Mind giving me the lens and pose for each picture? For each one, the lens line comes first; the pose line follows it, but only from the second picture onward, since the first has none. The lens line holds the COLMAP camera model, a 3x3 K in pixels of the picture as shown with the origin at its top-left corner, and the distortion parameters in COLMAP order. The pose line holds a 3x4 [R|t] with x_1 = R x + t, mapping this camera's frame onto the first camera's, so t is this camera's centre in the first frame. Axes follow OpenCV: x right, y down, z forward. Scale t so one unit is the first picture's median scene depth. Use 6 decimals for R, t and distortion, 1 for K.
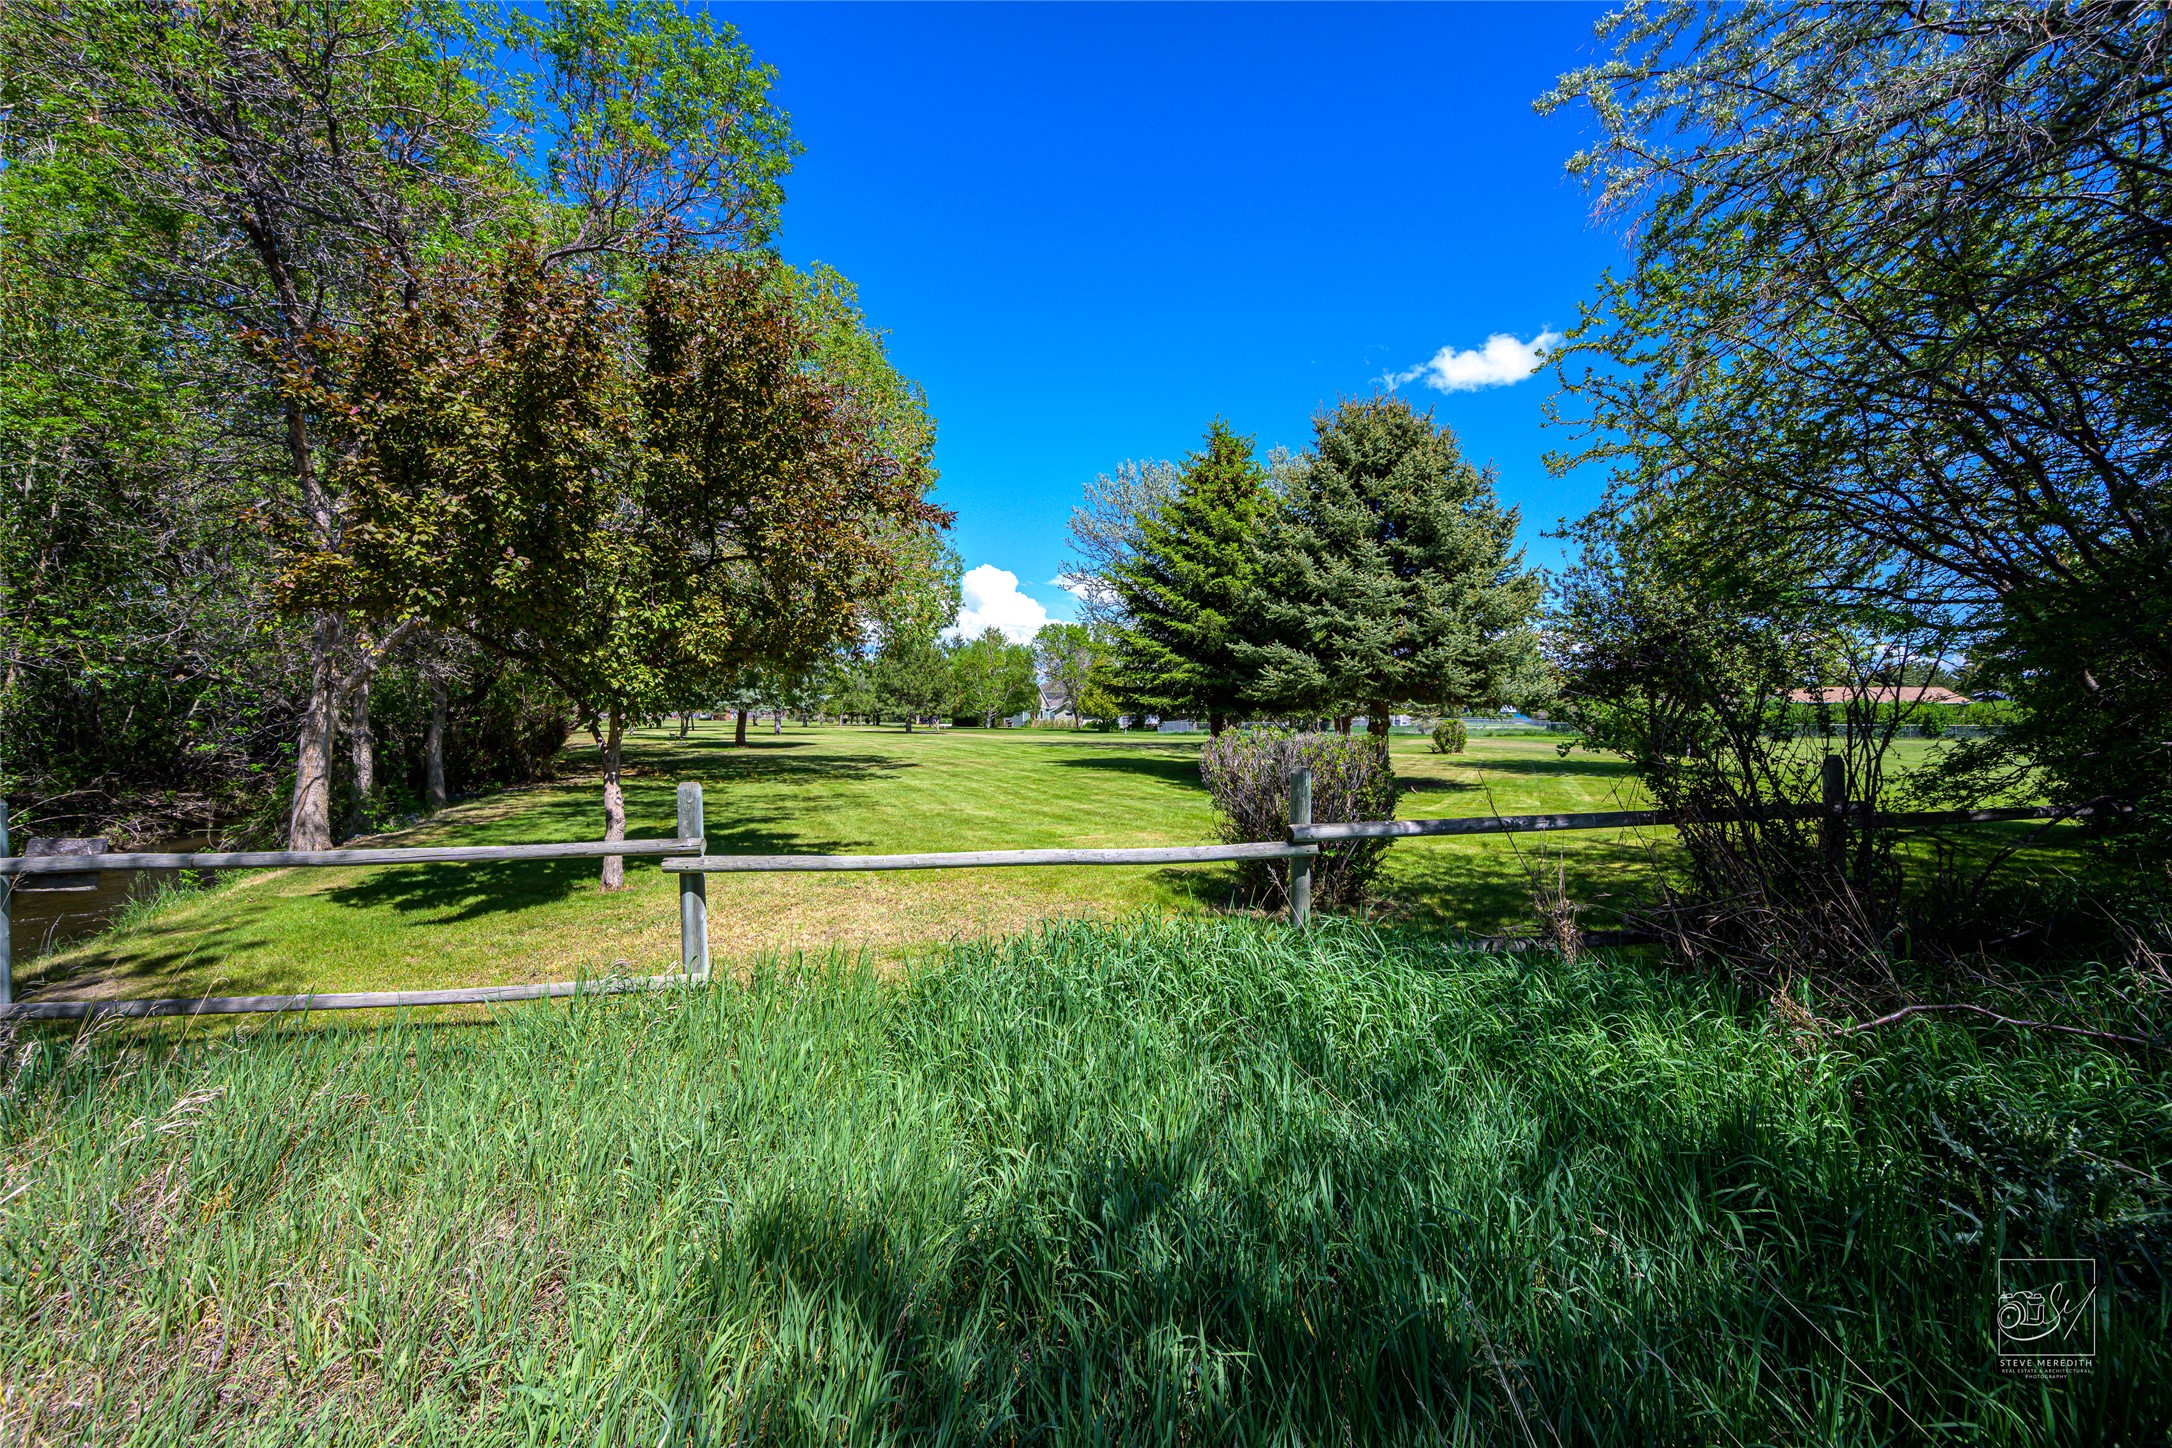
lens RADIAL K [[853.4, 0, 1085.6], [0, 853.4, 716.1], [0, 0, 1]] dist [-0.002136, 0.000693]
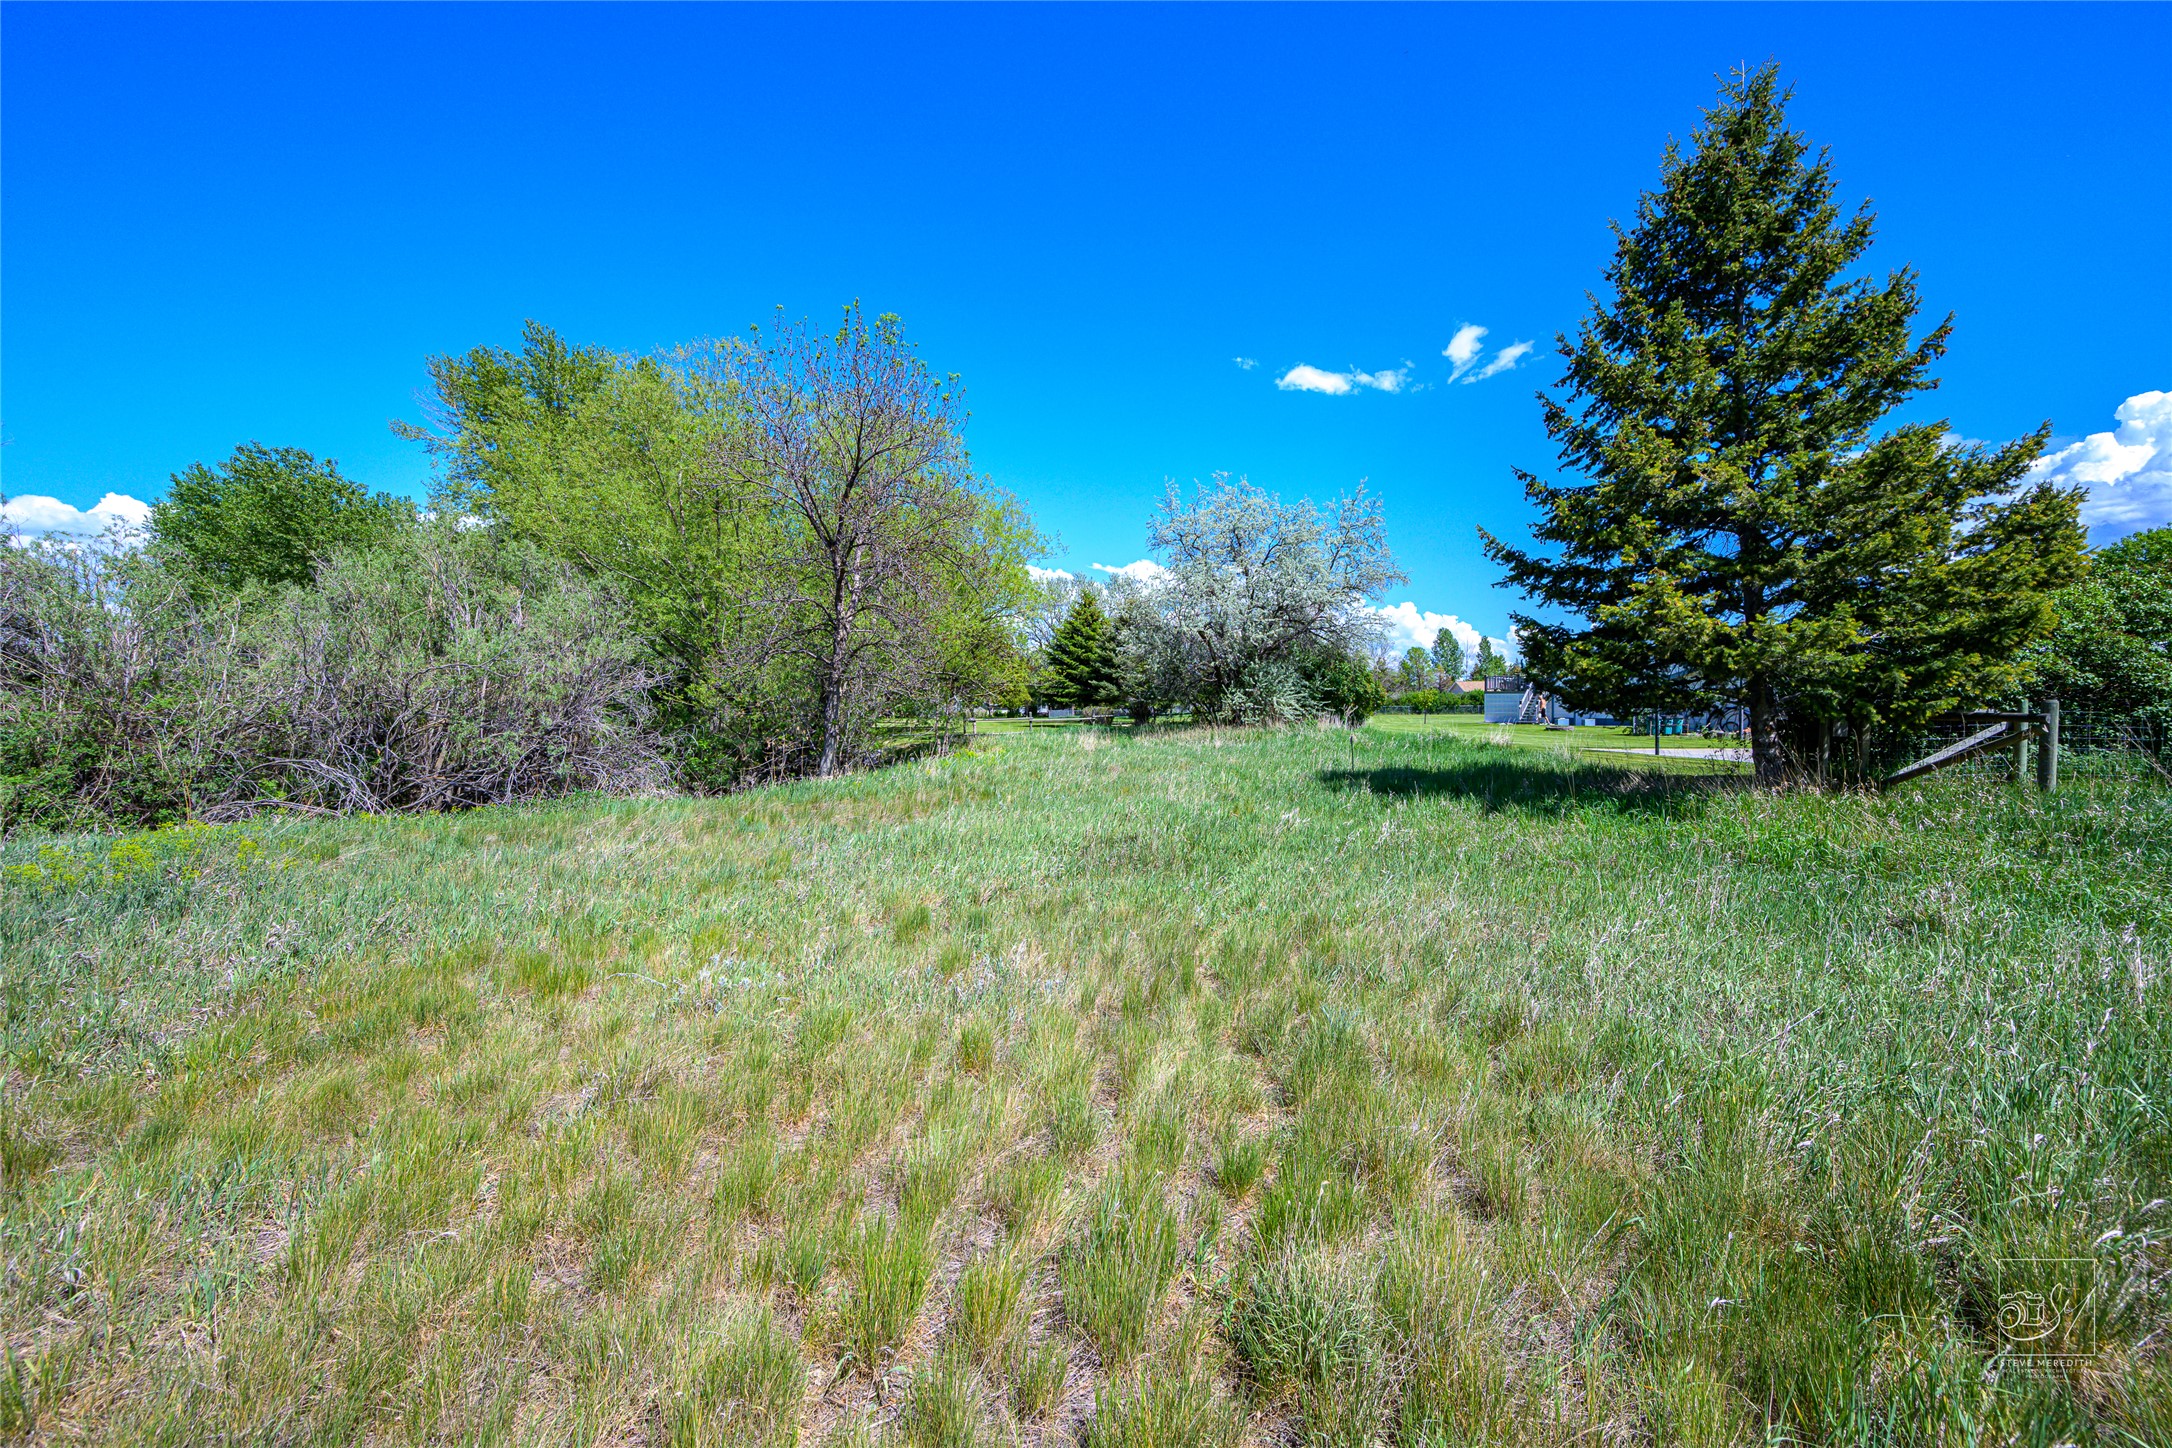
lens RADIAL K [[853.4, 0, 1089.2], [0, 853.4, 719.3], [0, 0, 1]] dist [-0.002136, 0.000693]
pose [[0.988322, -0.016404, 0.151496, -0.236432], [0.014345, 0.999789, 0.014669, 0.006110], [-0.151704, -0.012324, 0.988349, -1.608822]]
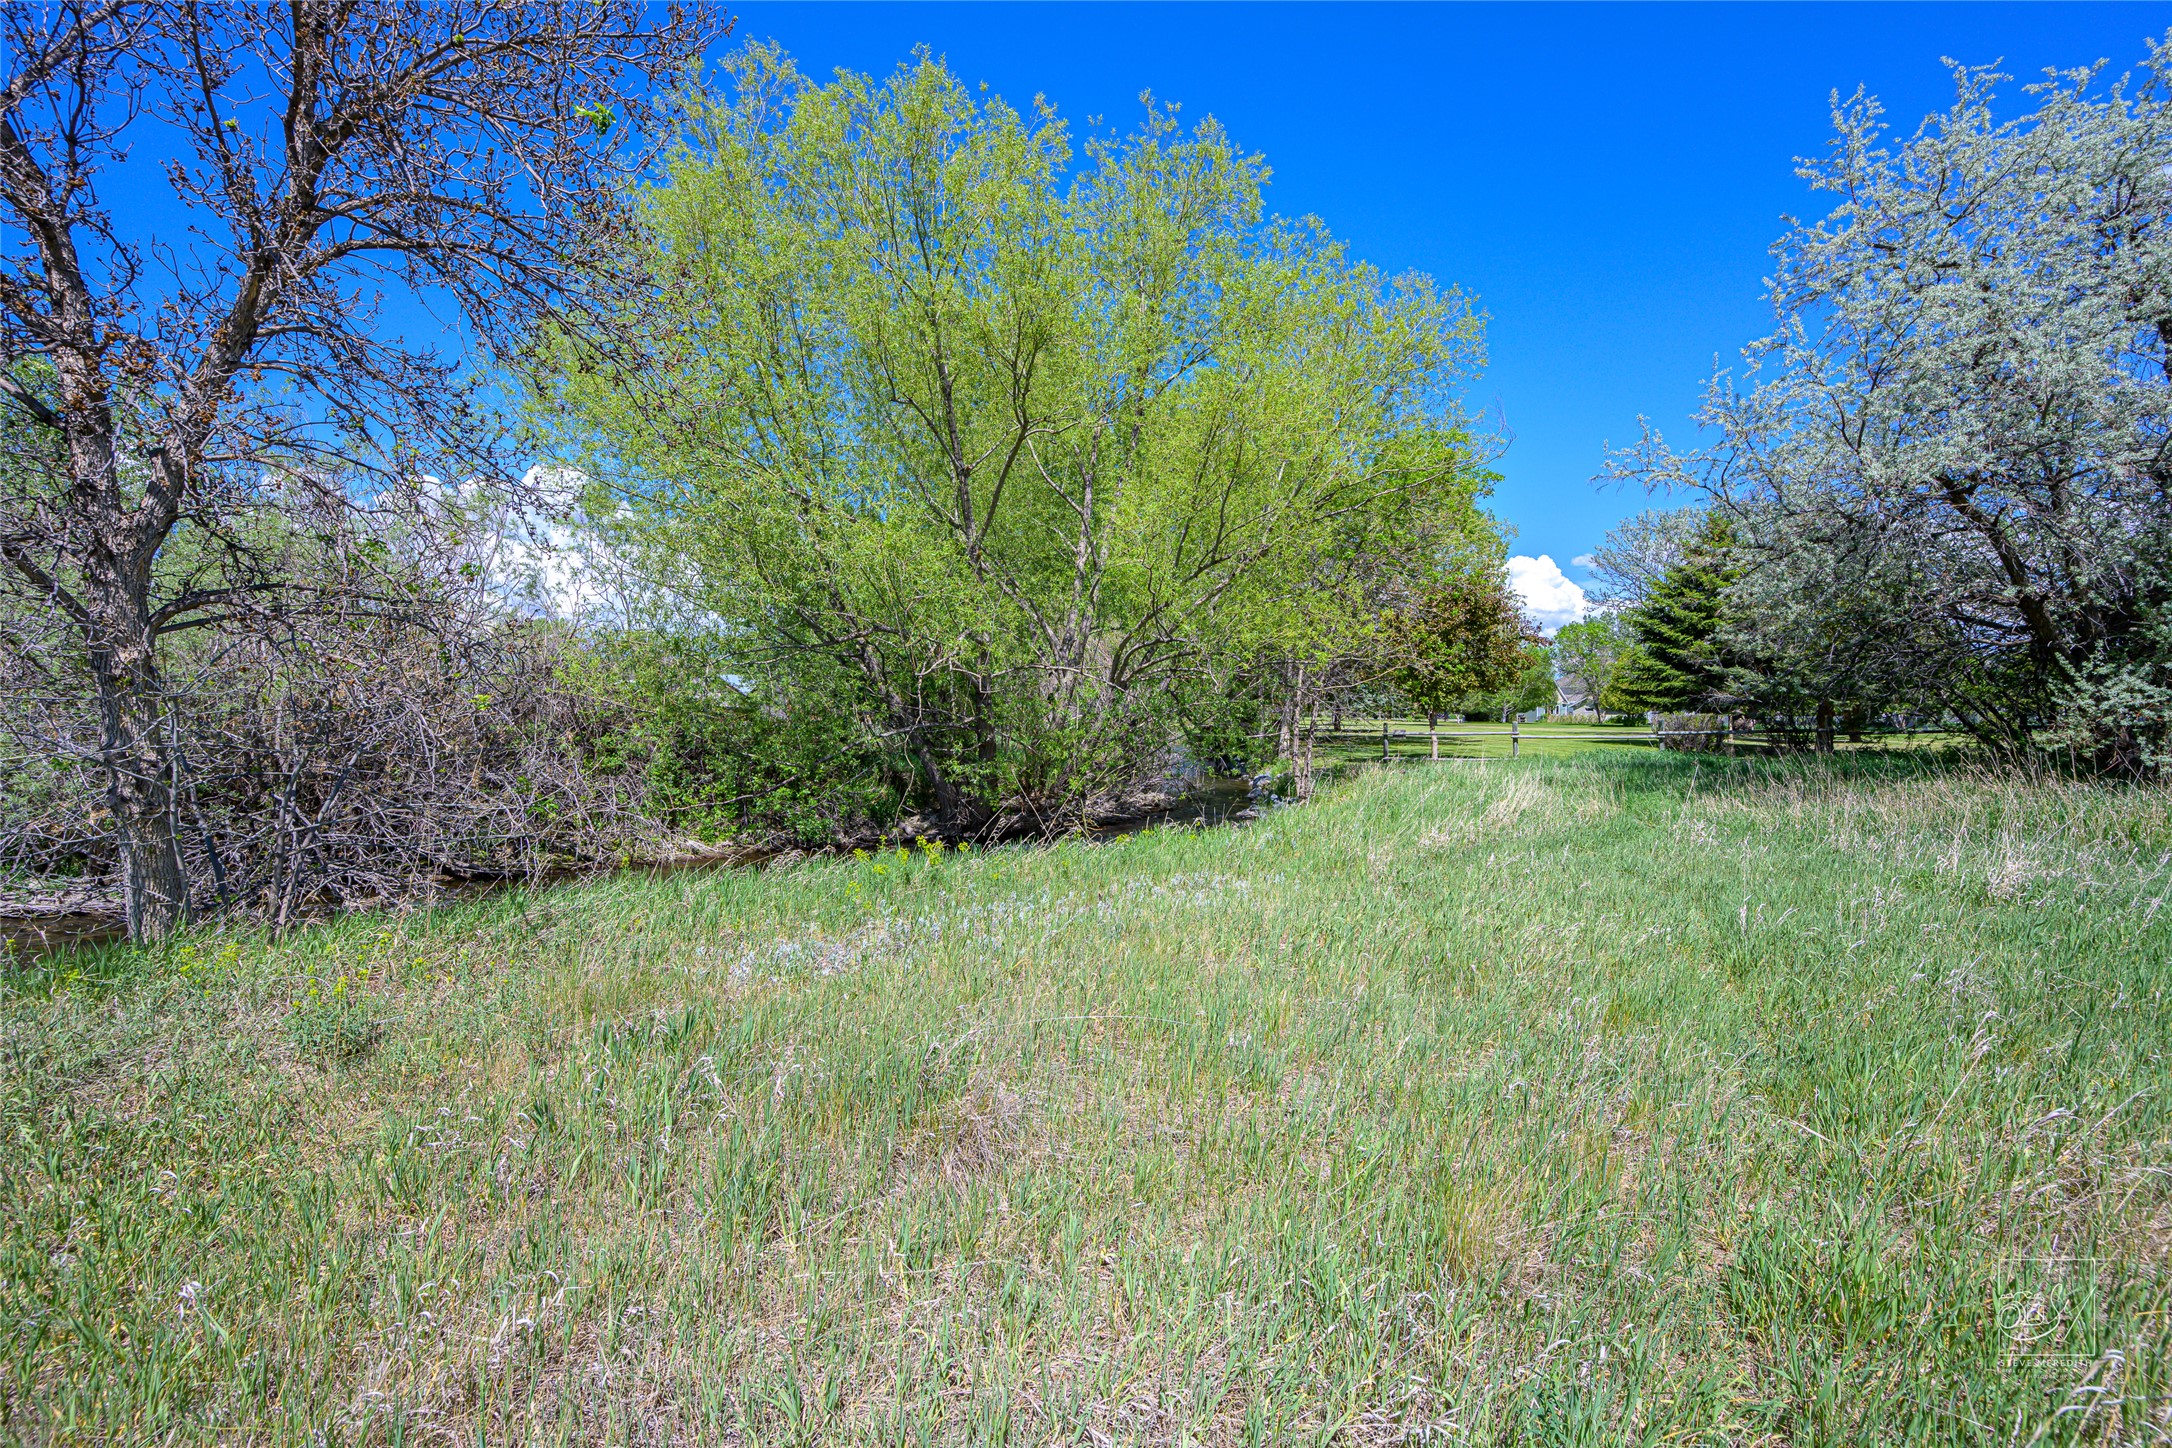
lens RADIAL K [[853.4, 0, 1085.4], [0, 853.4, 714.1], [0, 0, 1]] dist [-0.002136, 0.000693]
pose [[0.852025, 0.000321, -0.523502, 0.002735], [0.000653, 0.999998, 0.001676, 0.005453], [0.523501, -0.001769, 0.852023, -0.877849]]
